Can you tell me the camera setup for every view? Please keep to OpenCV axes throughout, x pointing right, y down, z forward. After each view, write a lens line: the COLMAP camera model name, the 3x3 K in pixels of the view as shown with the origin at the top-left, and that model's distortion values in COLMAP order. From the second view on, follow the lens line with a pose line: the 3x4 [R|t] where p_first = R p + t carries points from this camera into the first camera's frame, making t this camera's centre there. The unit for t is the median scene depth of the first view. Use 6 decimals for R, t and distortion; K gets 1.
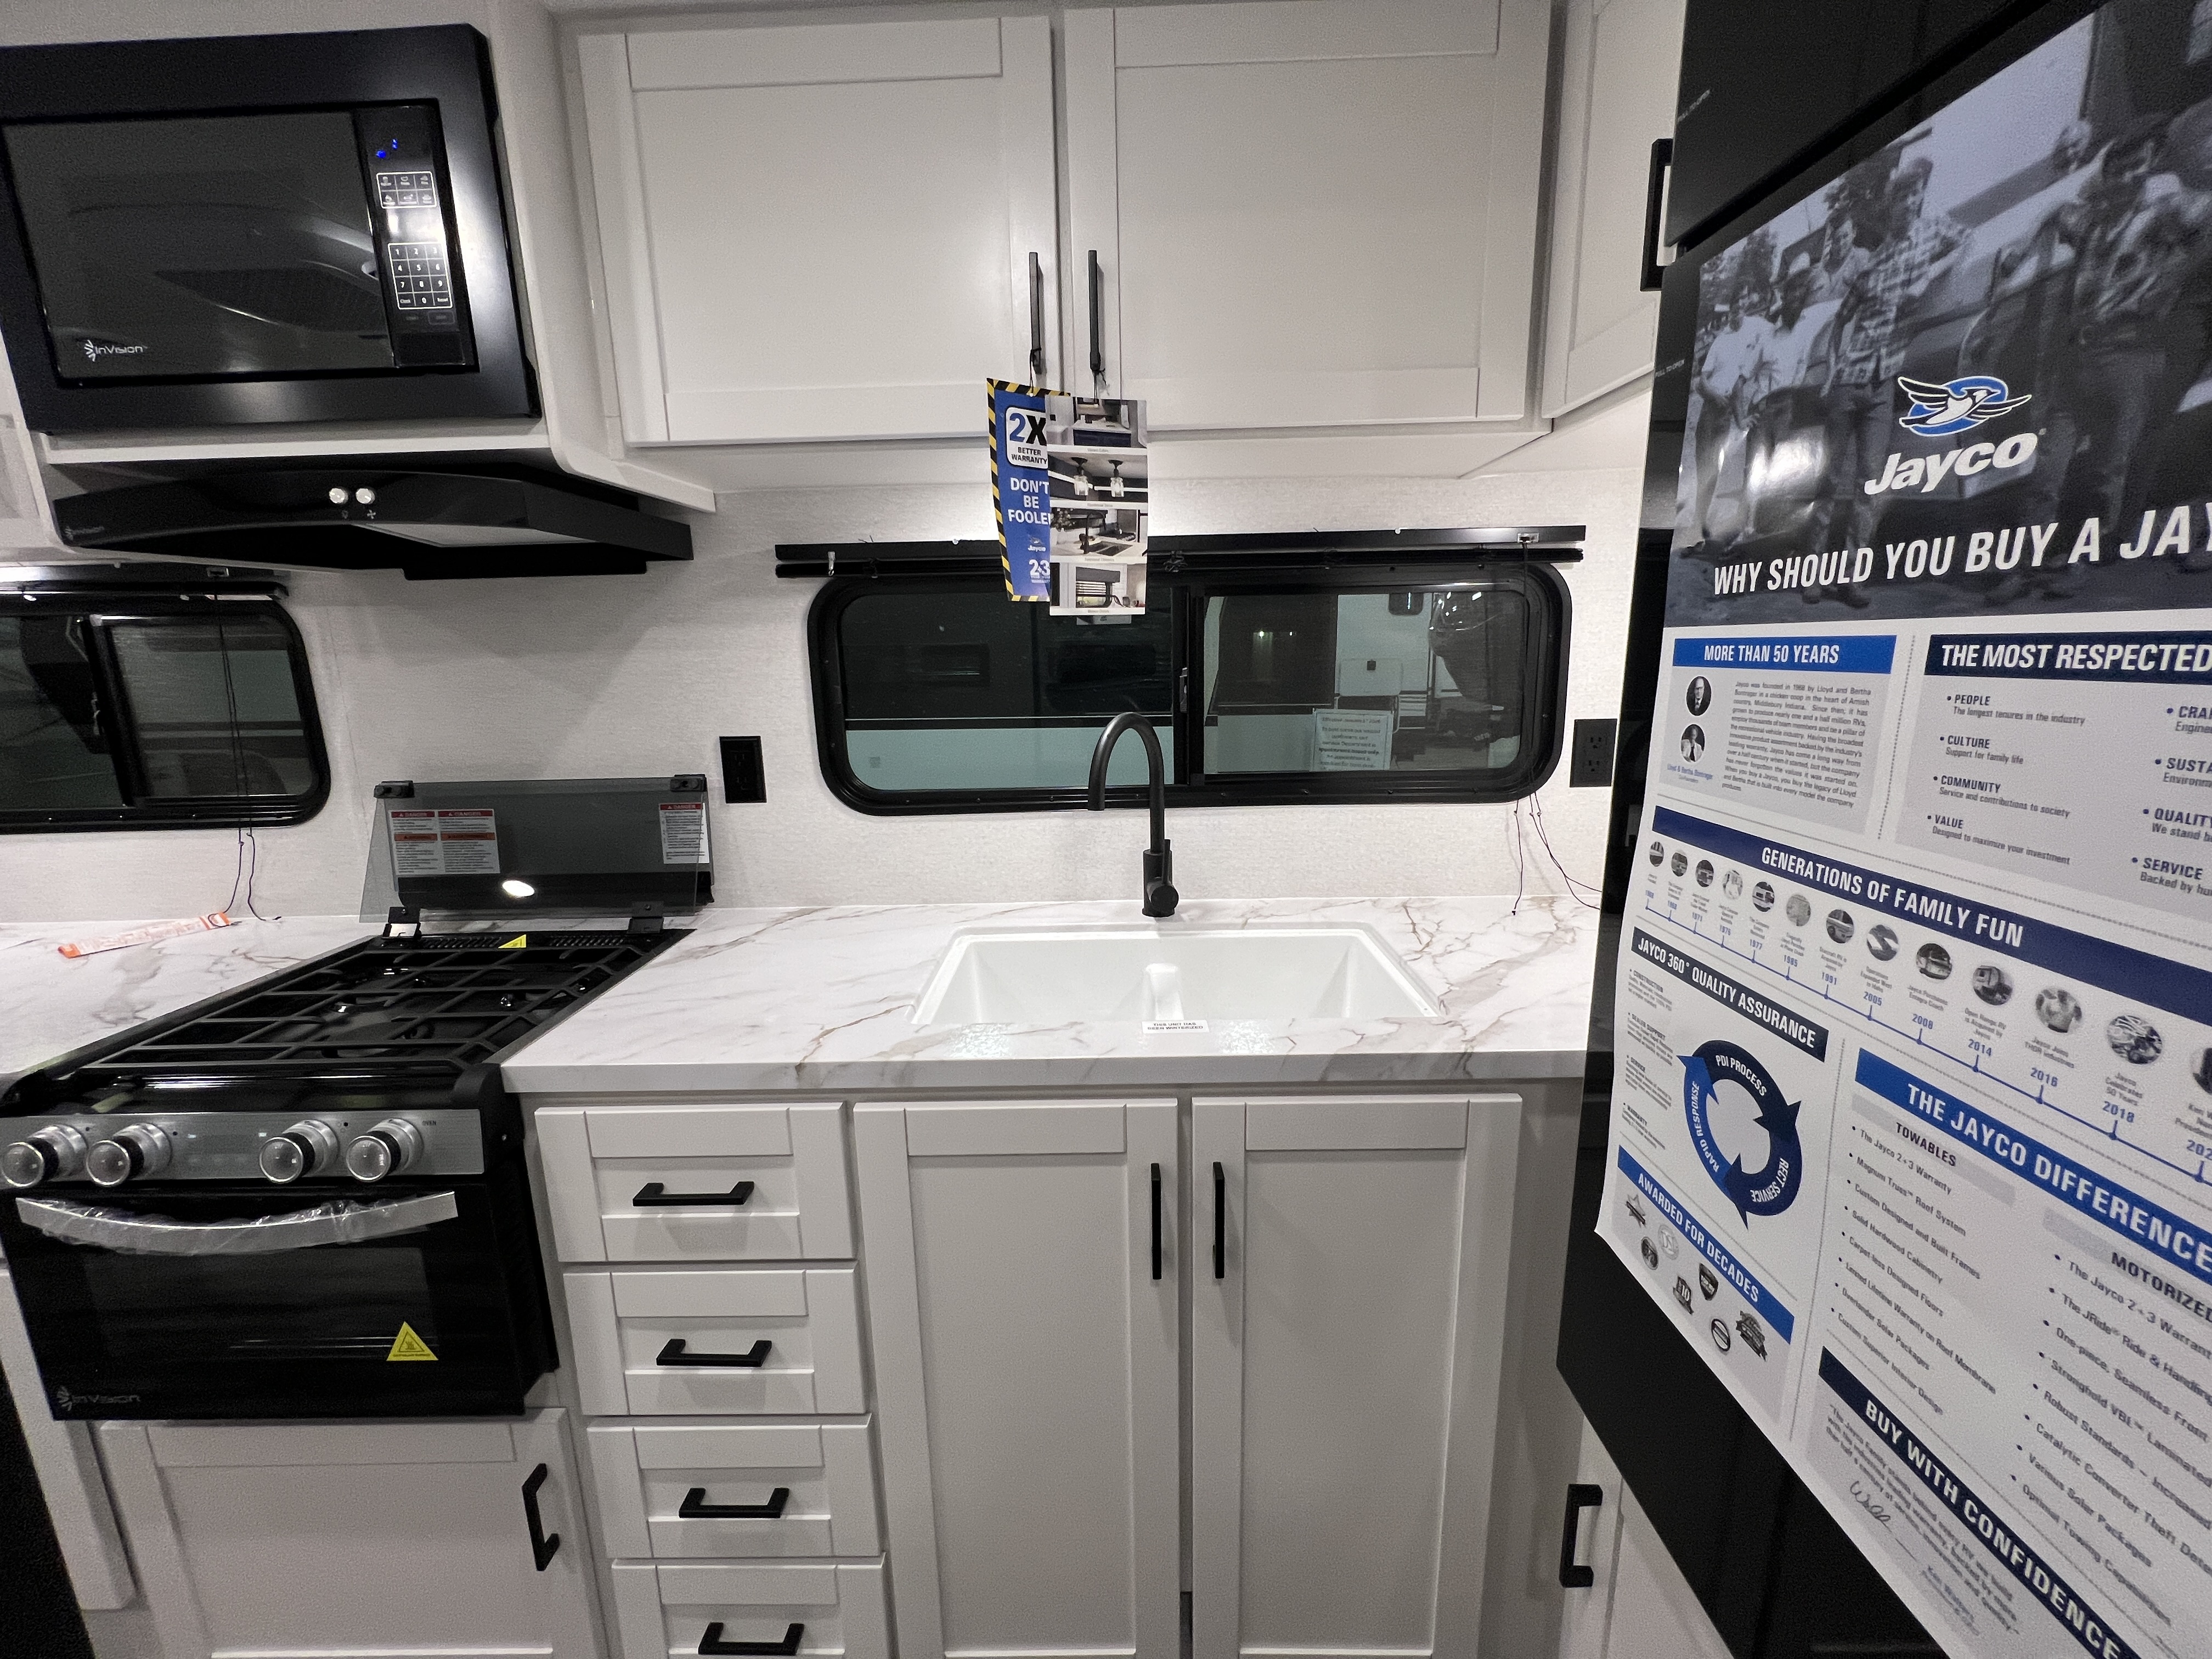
lens RADIAL K [[883.0, 0, 1097.6], [0, 883.0, 825.0], [0, 0, 1]] dist [-0.001050, -0.000645]
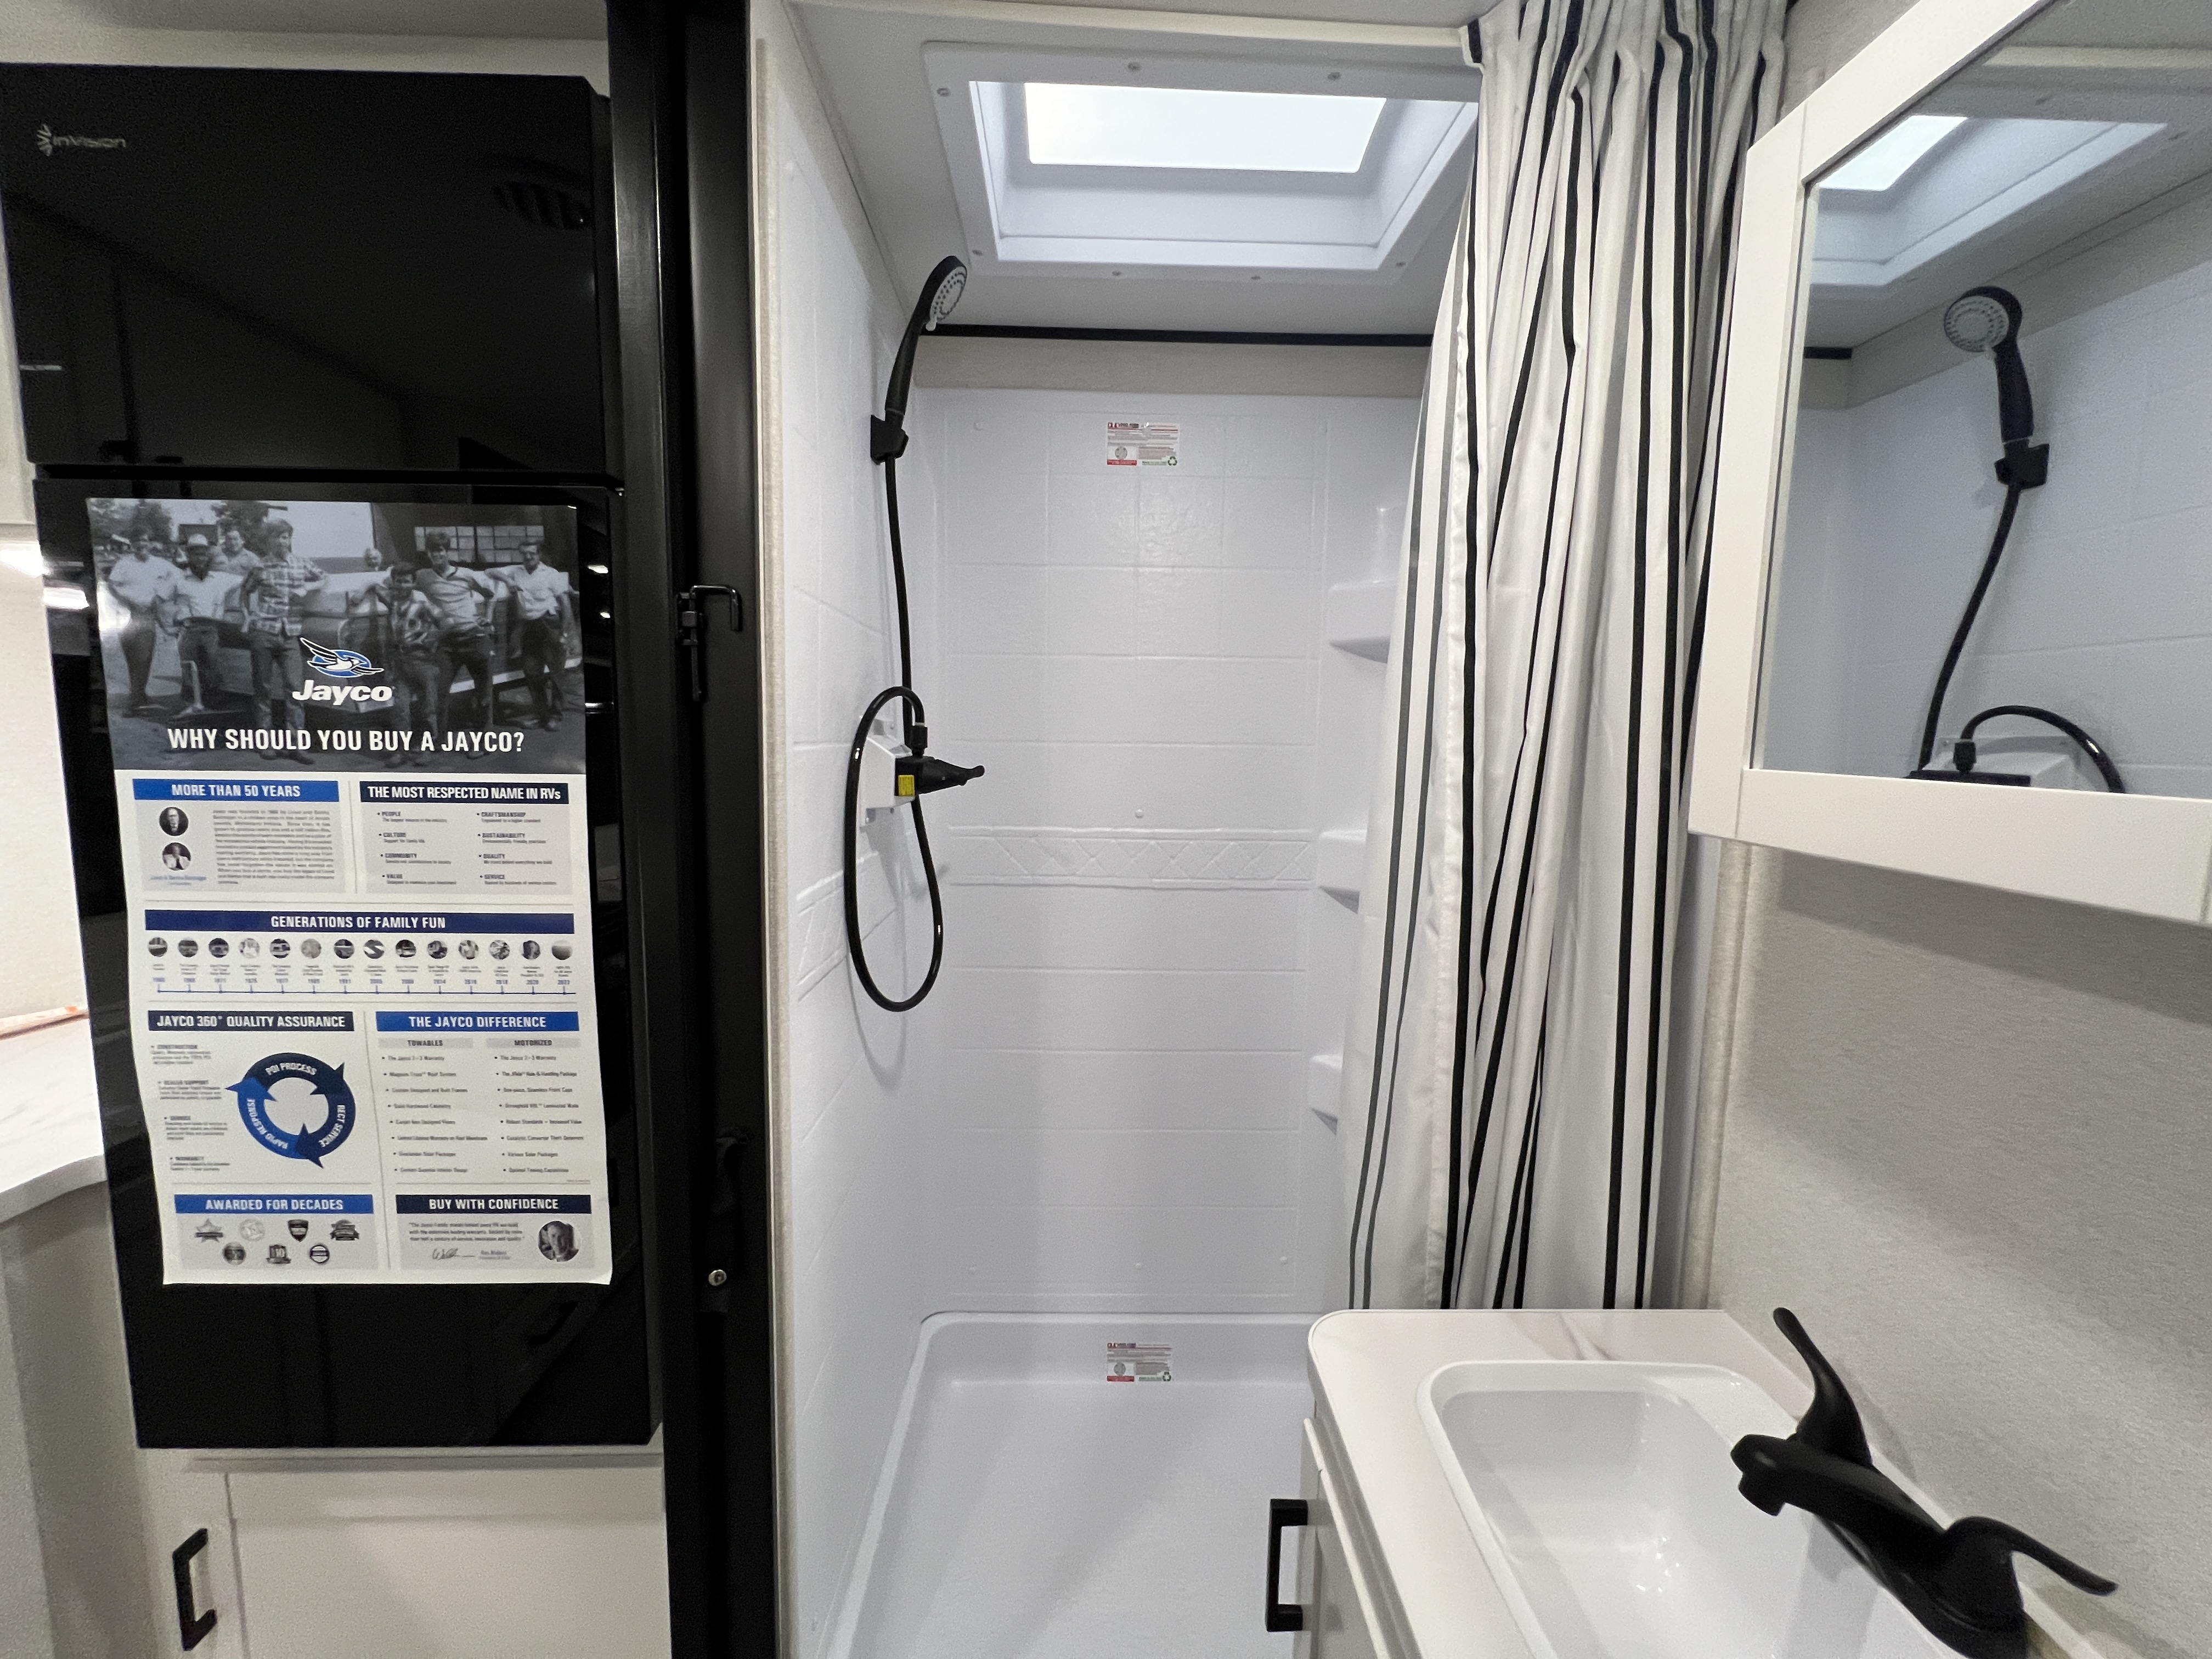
lens RADIAL K [[883.0, 0, 1098.0], [0, 883.0, 826.8], [0, 0, 1]] dist [-0.001050, -0.000645]
pose [[-0.043266, -0.083540, 0.995565, -0.673572], [0.186620, 0.978283, 0.090200, 0.002282], [-0.981479, 0.189694, -0.026736, -0.319536]]
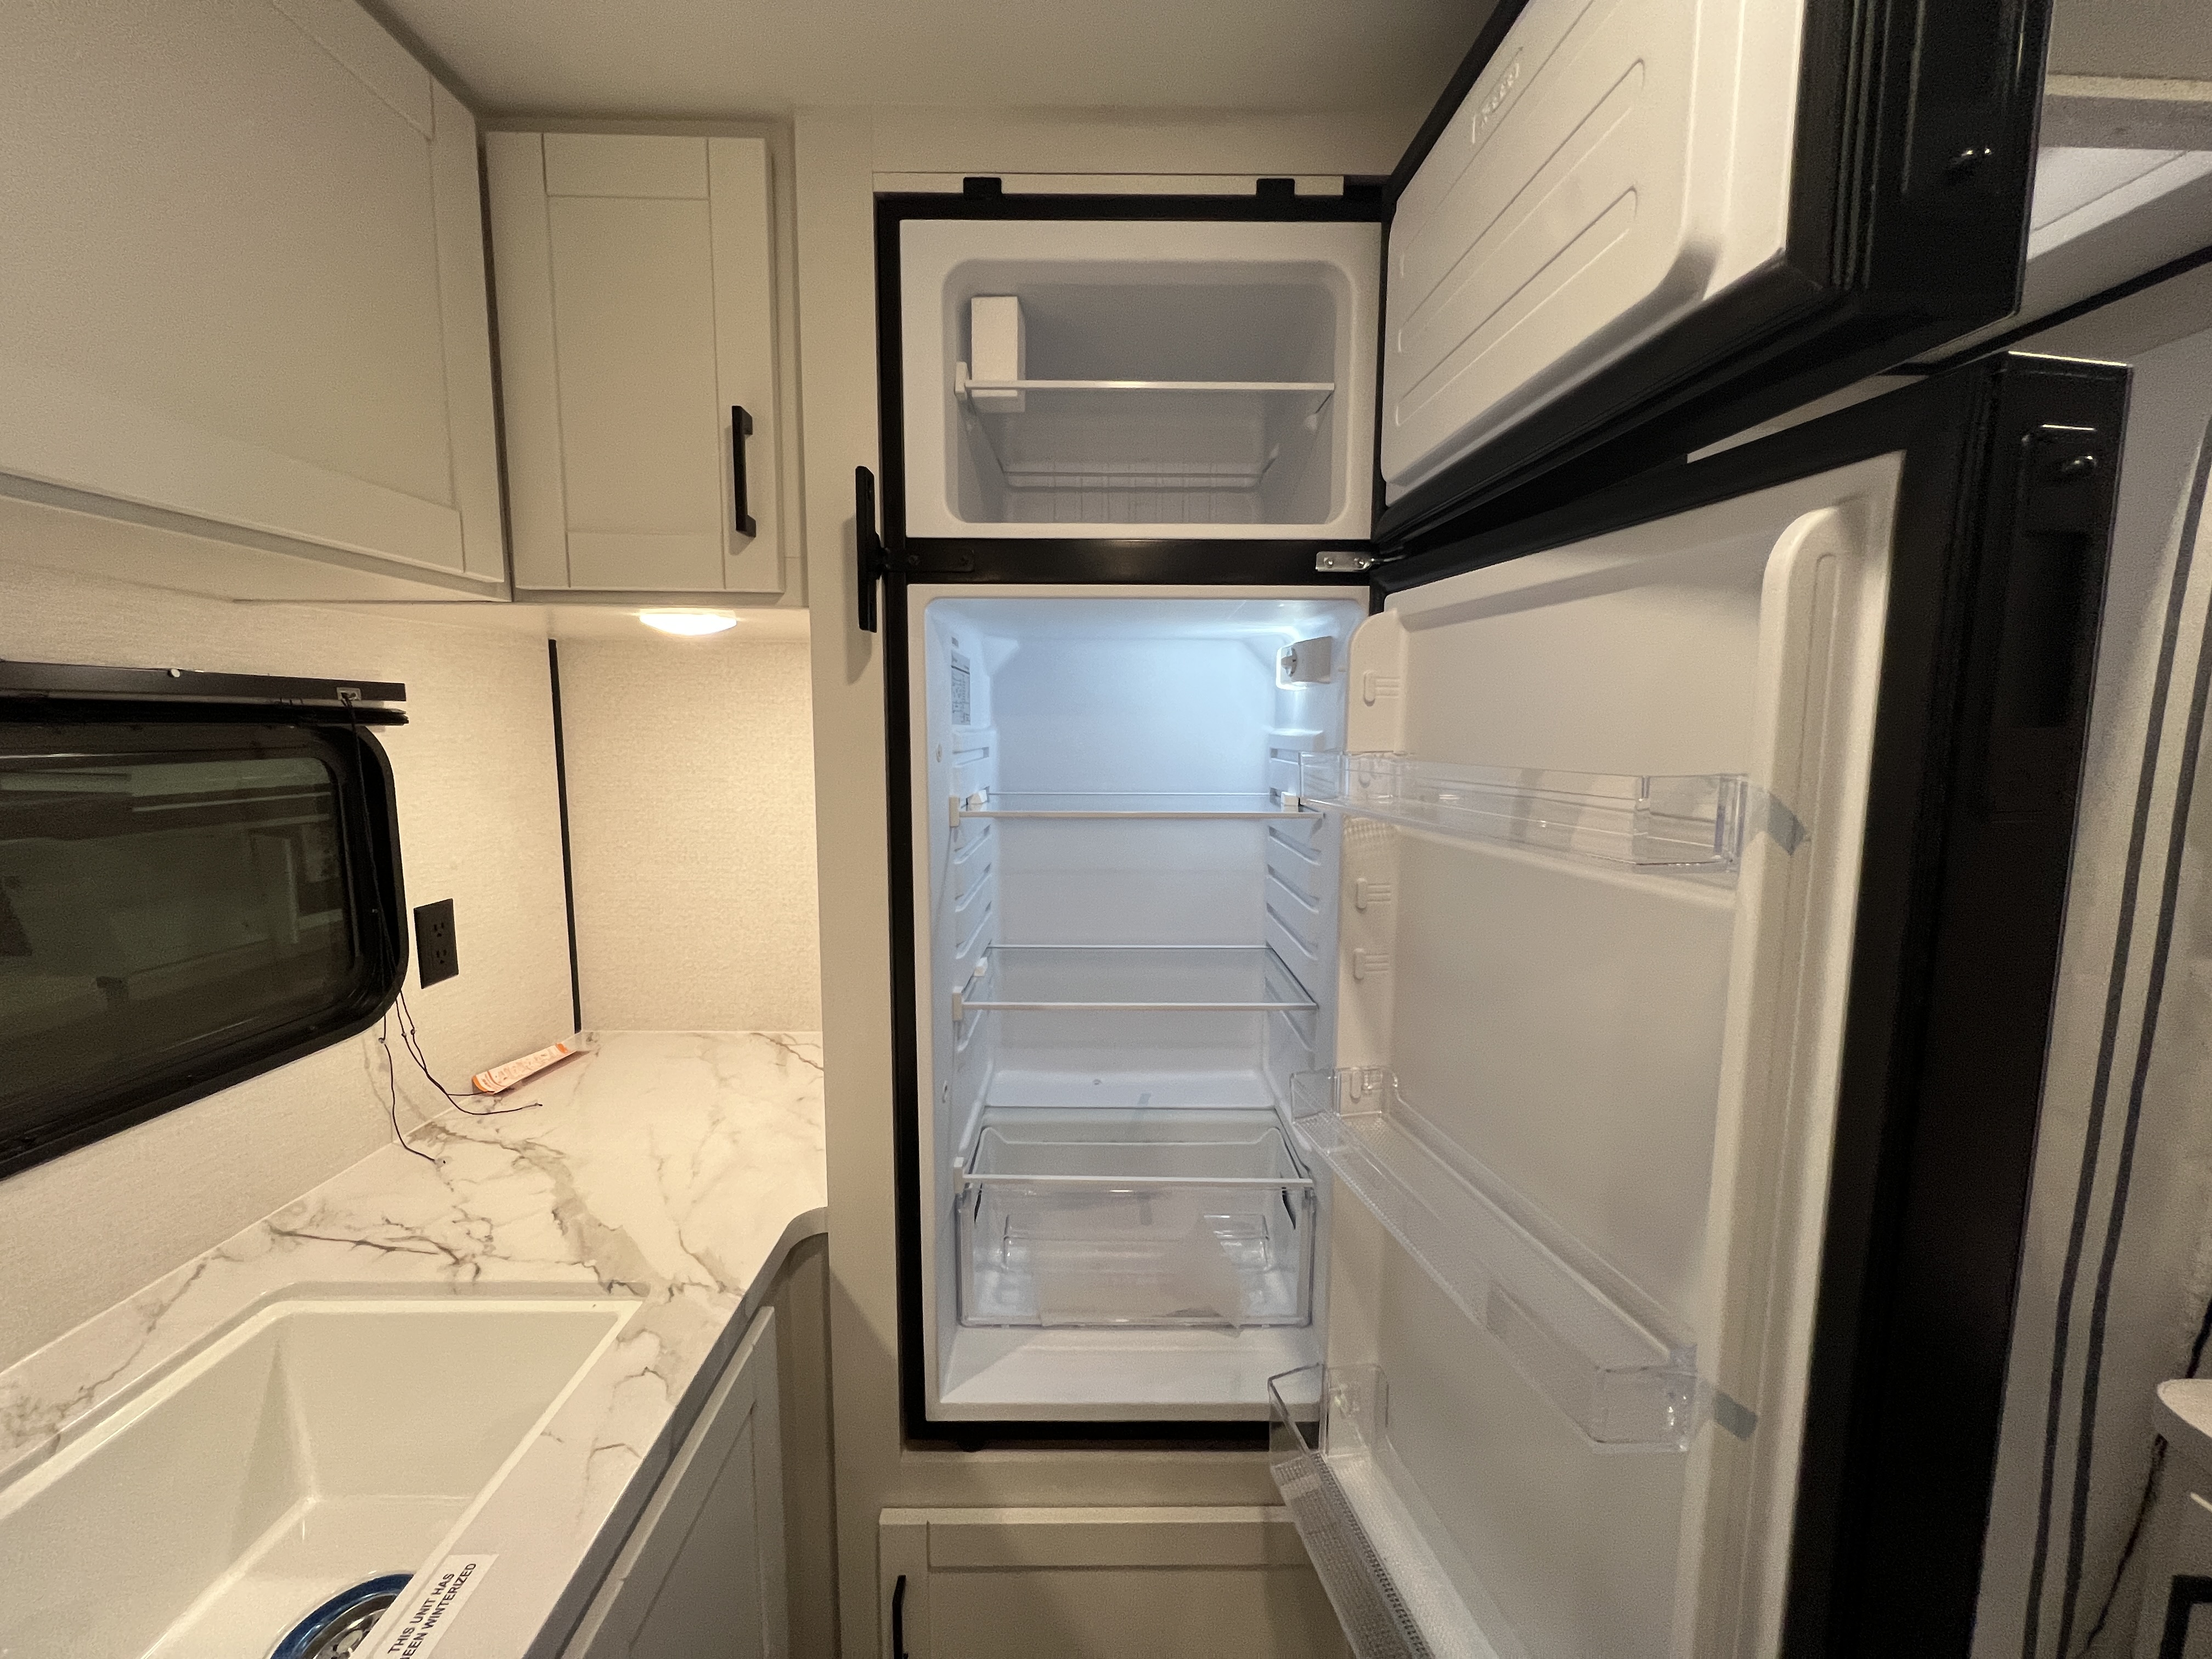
lens RADIAL K [[883.0, 0, 1098.0], [0, 883.0, 821.1], [0, 0, 1]] dist [-0.001050, -0.000645]
pose [[-0.021171, -0.088222, 0.995876, -0.625643], [0.195947, 0.976414, 0.090663, -0.321061], [-0.980386, 0.197058, -0.003385, 0.770298]]
